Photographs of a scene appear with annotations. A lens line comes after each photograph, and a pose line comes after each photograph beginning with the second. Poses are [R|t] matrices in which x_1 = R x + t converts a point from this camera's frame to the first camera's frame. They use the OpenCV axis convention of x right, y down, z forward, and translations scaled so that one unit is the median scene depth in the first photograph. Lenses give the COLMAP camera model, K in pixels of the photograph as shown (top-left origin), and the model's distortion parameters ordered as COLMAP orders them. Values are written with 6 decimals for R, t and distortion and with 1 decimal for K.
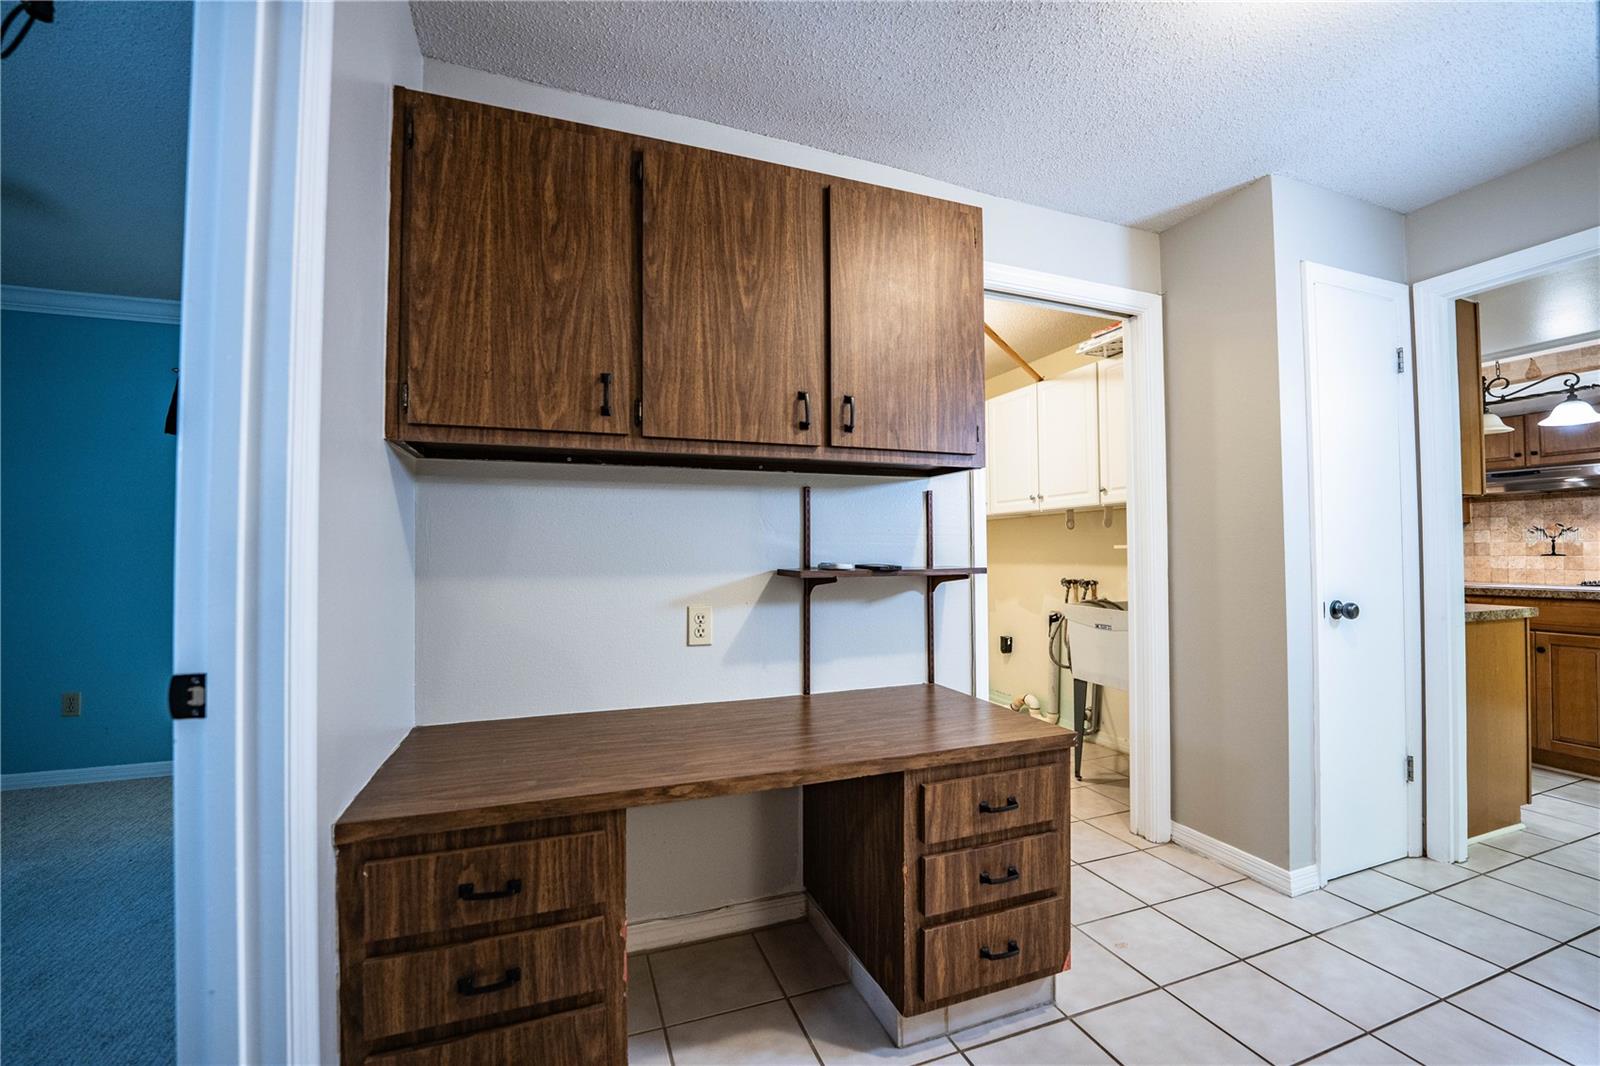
lens RADIAL K [[652.9, 0, 799.9], [0, 652.9, 539.0], [0, 0, 1]] dist [-0.023713, 0.000258]
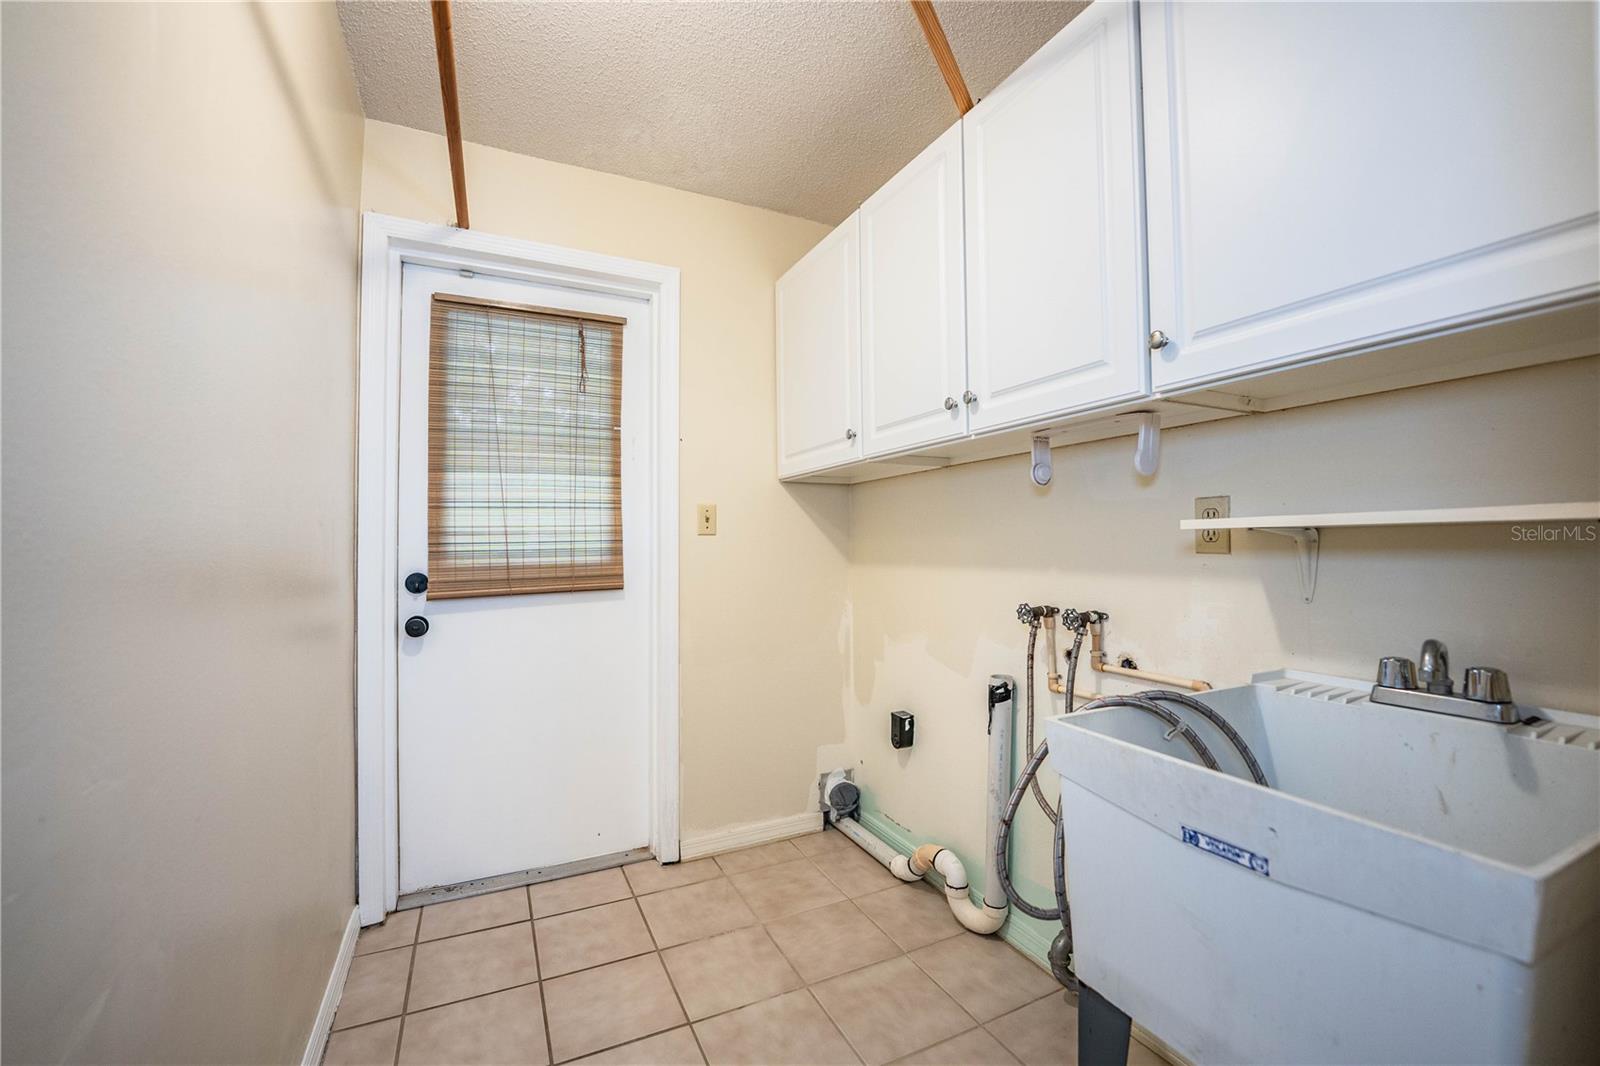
lens RADIAL K [[652.9, 0, 799.9], [0, 652.9, 539.0], [0, 0, 1]] dist [-0.023713, 0.000258]
pose [[0.995413, 0.002355, 0.095639, 0.221777], [-0.002969, 0.999976, 0.006283, 0.016127], [-0.095622, -0.006538, 0.995396, 0.596504]]
